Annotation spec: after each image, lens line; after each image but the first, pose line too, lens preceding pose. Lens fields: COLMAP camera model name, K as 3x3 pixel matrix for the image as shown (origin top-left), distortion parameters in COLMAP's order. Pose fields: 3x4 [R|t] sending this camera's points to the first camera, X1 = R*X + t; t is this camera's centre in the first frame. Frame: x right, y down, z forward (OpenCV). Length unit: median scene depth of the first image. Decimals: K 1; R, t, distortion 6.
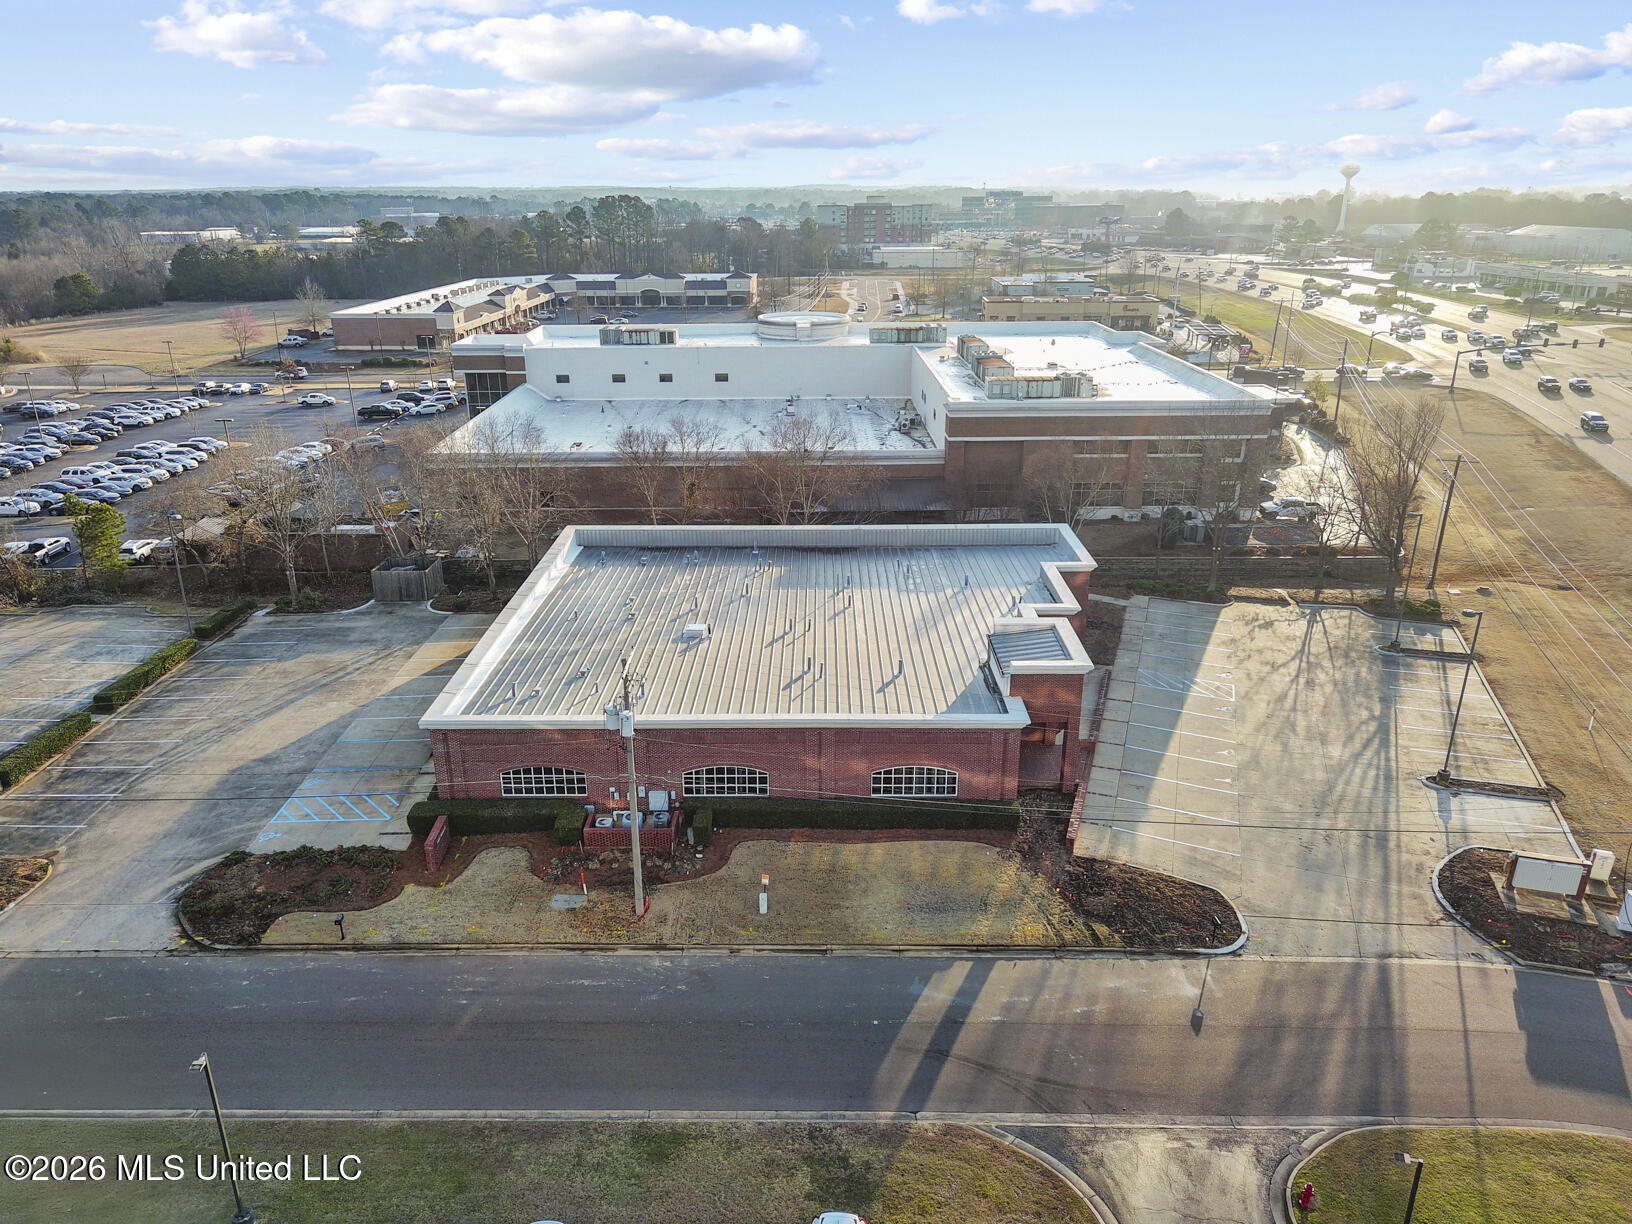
lens RADIAL K [[1113.0, 0, 816.0], [0, 1113.0, 612.0], [0, 0, 1]] dist [0.004164, 0.001898]
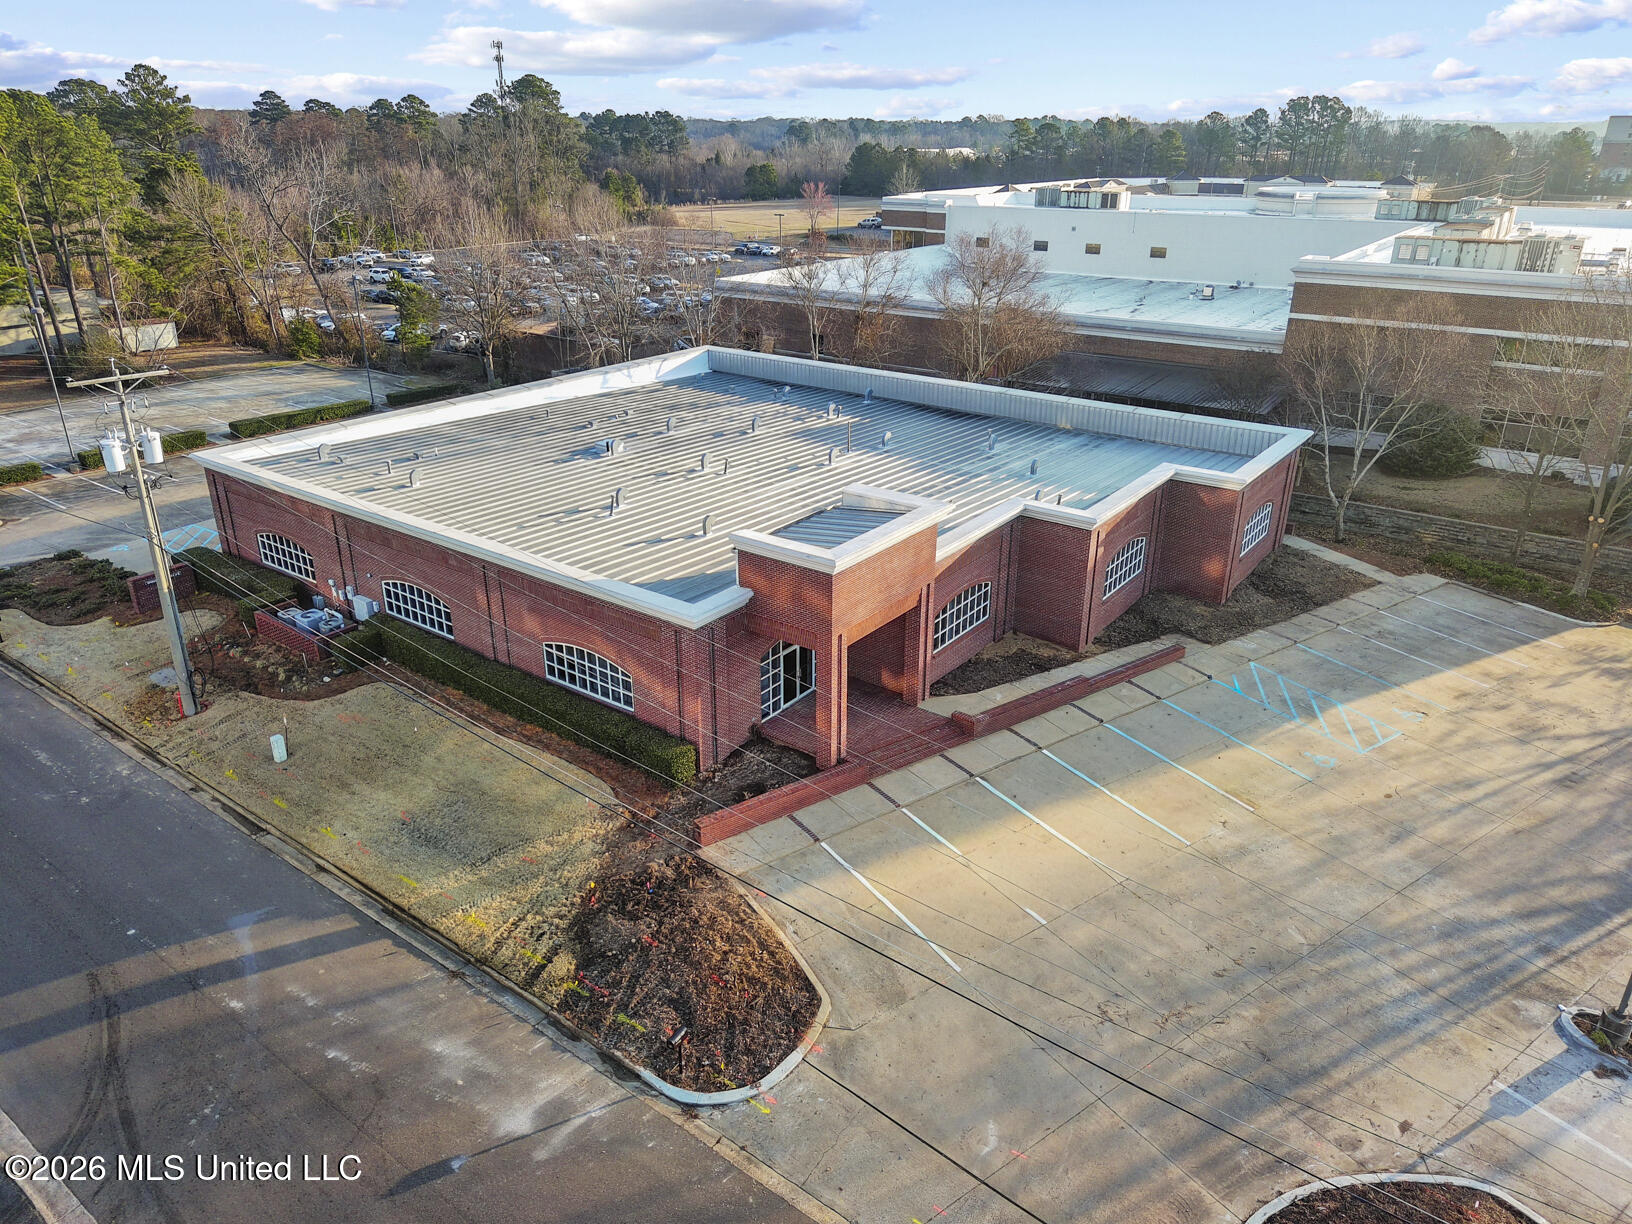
lens RADIAL K [[1097.5, 0, 816.0], [0, 1097.5, 612.0], [0, 0, 1]] dist [0.039330, -0.039697]
pose [[0.807323, 0.241819, -0.538288, 0.397924], [-0.213763, 0.970070, 0.115191, 0.007375], [0.550033, 0.022069, 0.834852, 0.374198]]
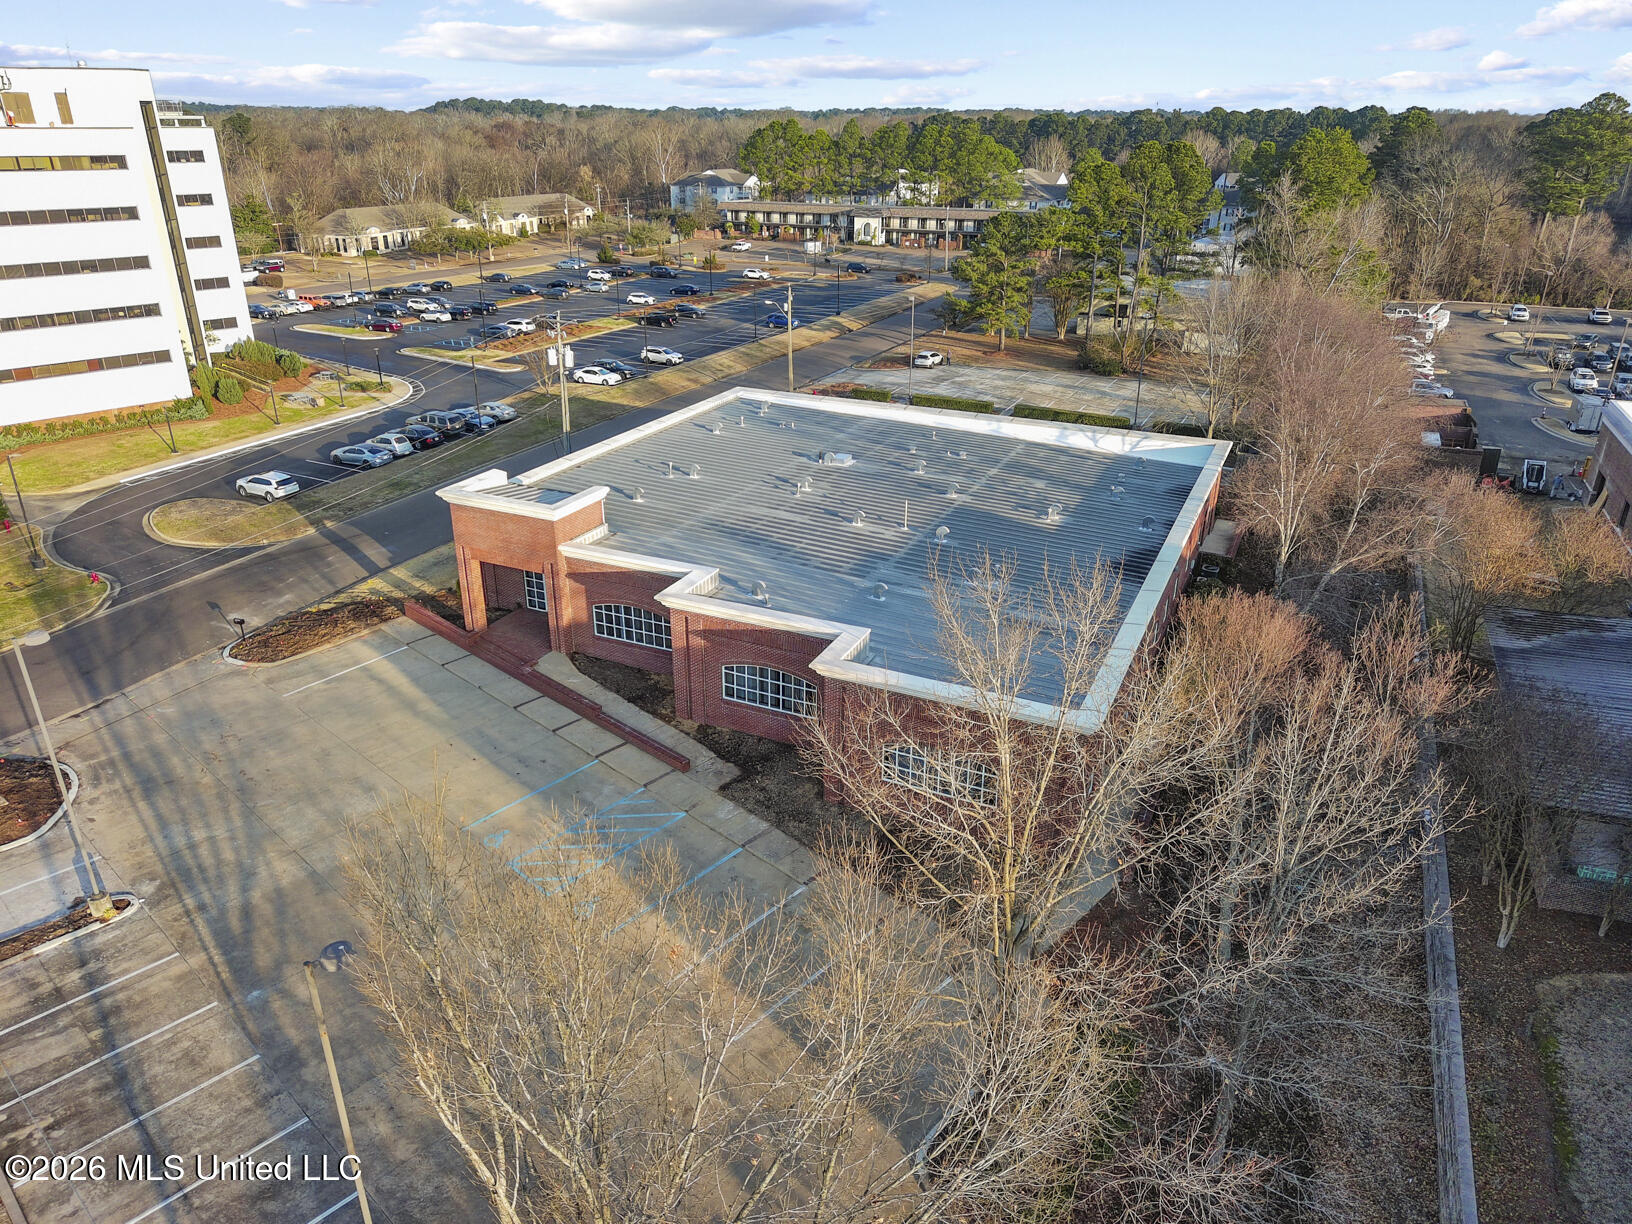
lens RADIAL K [[1097.5, 0, 816.0], [0, 1097.5, 612.0], [0, 0, 1]] dist [0.039330, -0.039697]
pose [[-0.419088, 0.370705, -0.828820, 0.660949], [-0.321501, 0.793118, 0.517302, -0.325492], [0.849119, 0.483261, -0.213204, 1.090890]]
